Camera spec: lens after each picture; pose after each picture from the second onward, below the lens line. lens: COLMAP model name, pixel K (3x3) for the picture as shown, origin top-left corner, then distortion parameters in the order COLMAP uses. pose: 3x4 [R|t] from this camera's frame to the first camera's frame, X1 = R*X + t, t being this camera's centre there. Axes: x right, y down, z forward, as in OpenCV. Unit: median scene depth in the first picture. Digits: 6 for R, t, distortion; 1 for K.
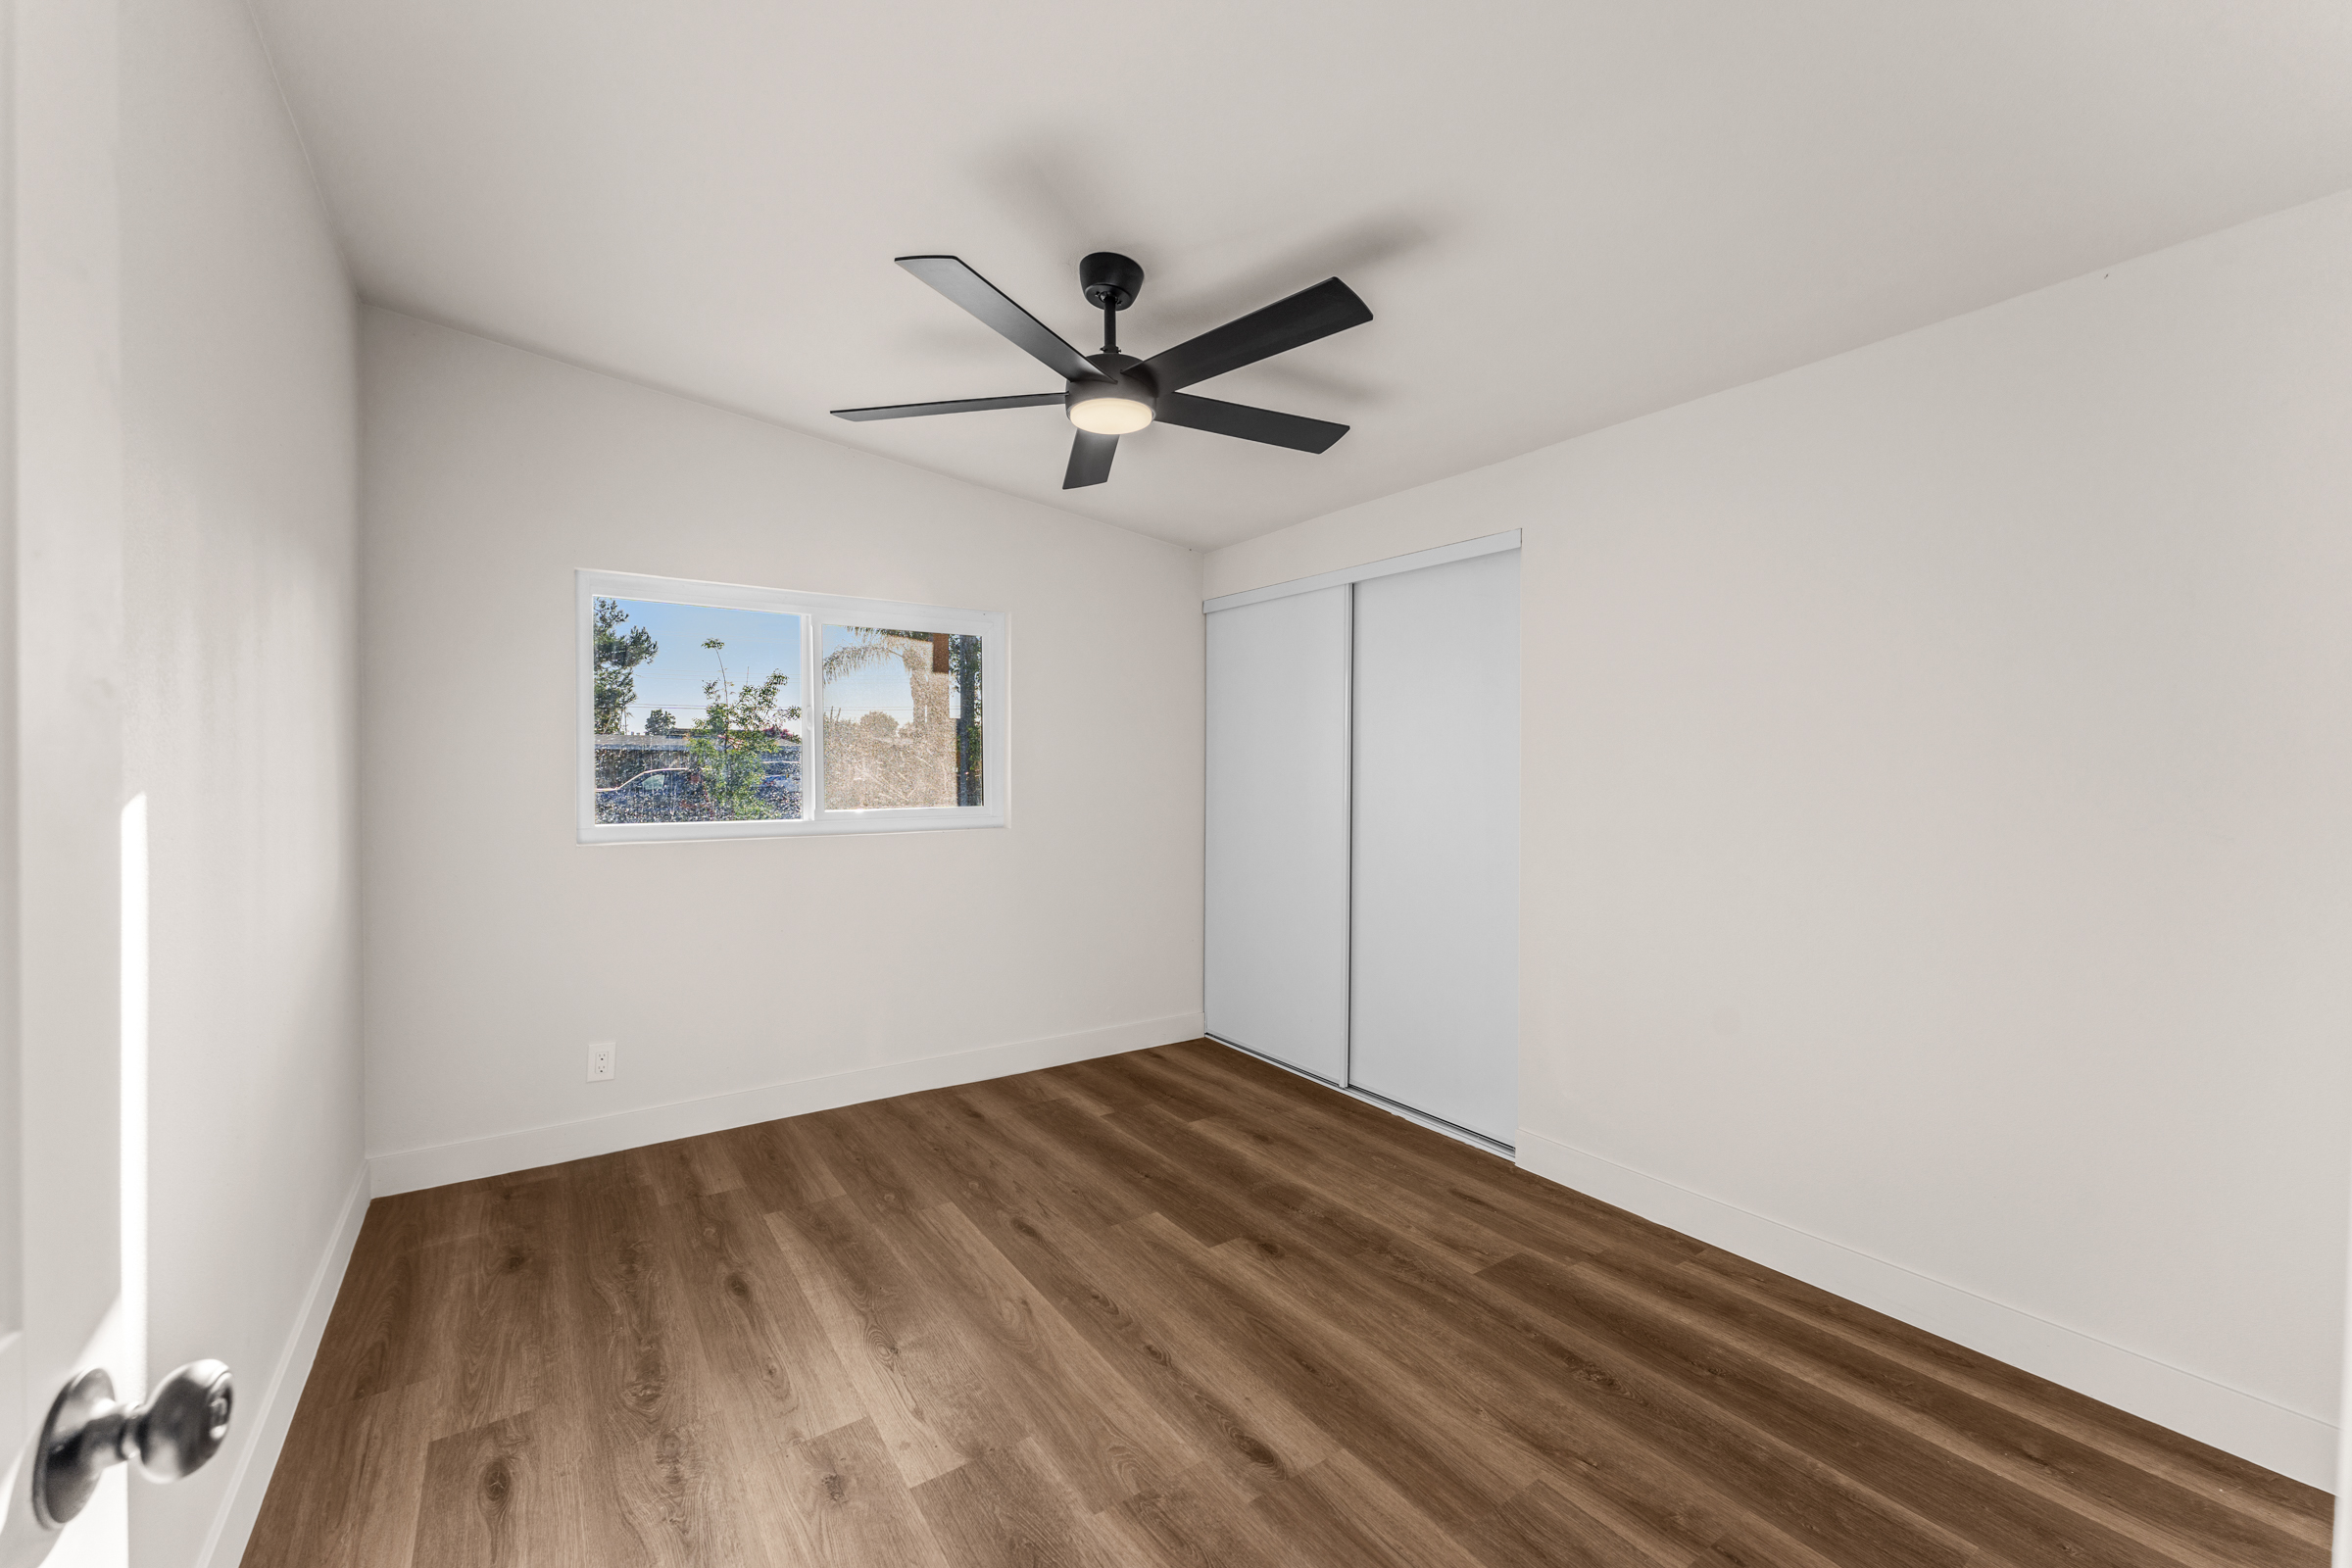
lens RADIAL K [[937.2, 0, 1175.4], [0, 937.2, 778.4], [0, 0, 1]] dist [0.000317, -0.000307]
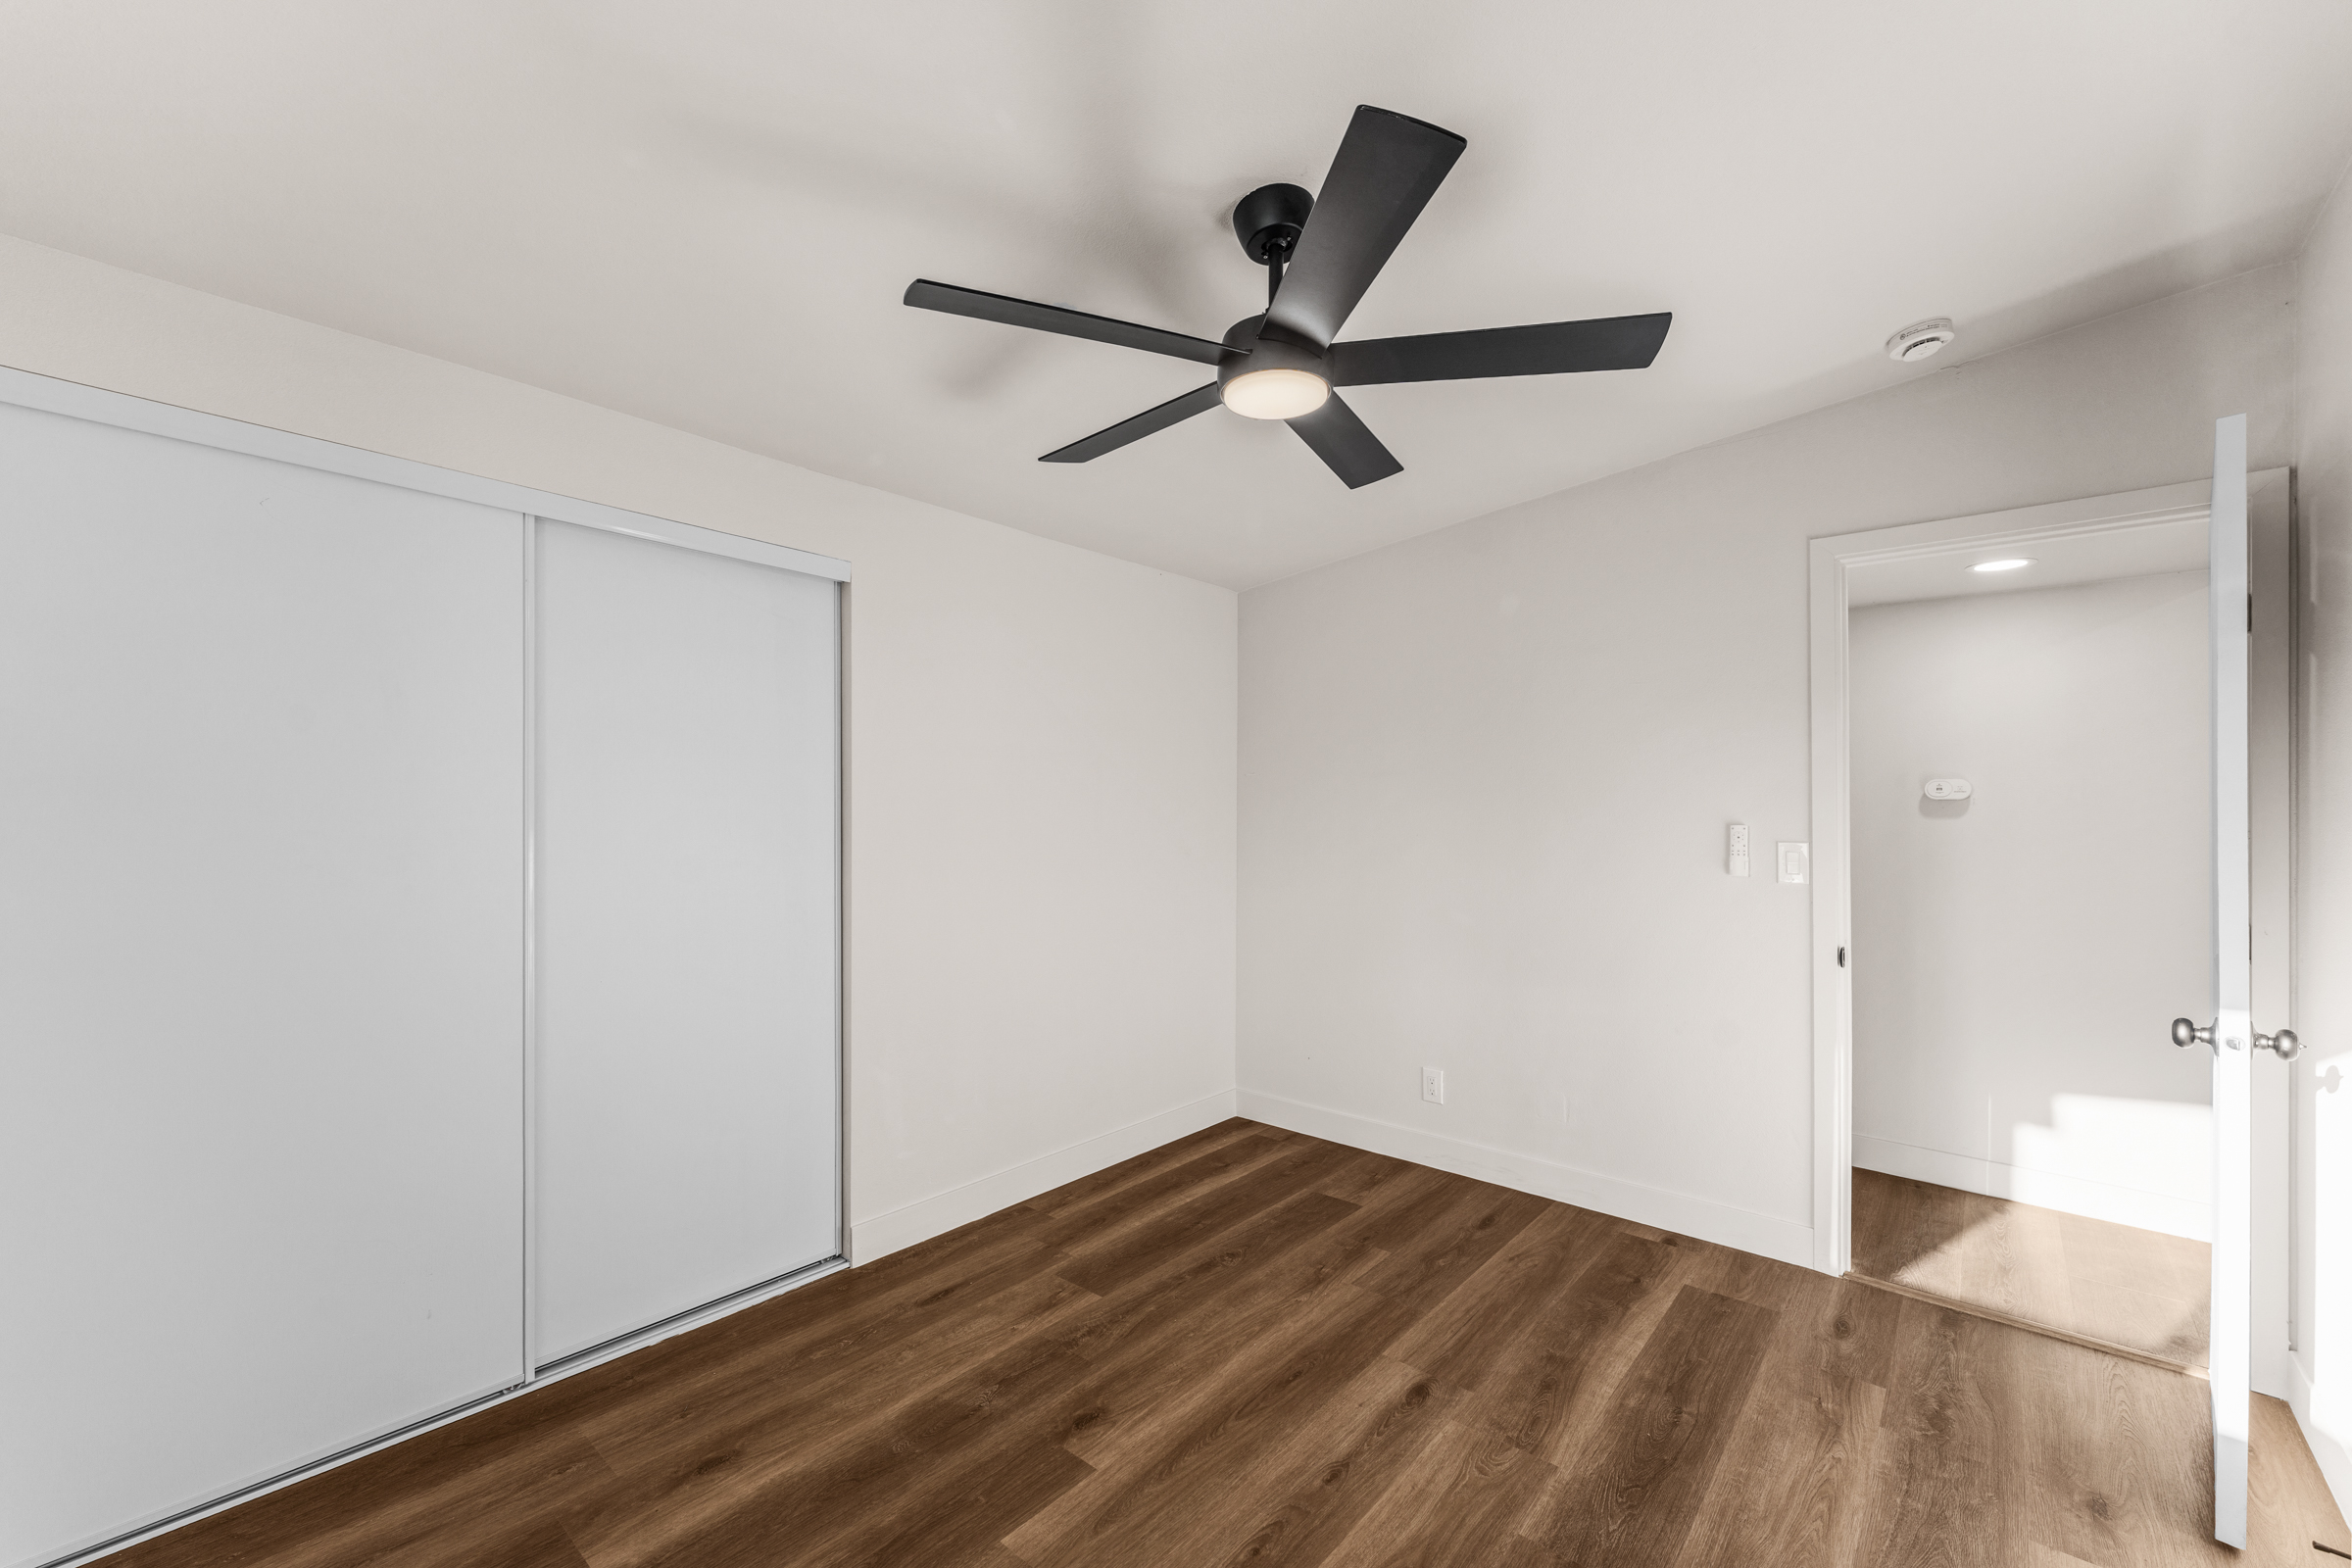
lens RADIAL K [[937.2, 0, 1175.4], [0, 937.2, 778.4], [0, 0, 1]] dist [0.000317, -0.000307]
pose [[-0.244808, 0.029150, 0.969133, -0.805120], [0.004530, 0.999571, -0.028921, -0.040244], [-0.969561, -0.002690, -0.244835, 1.238588]]
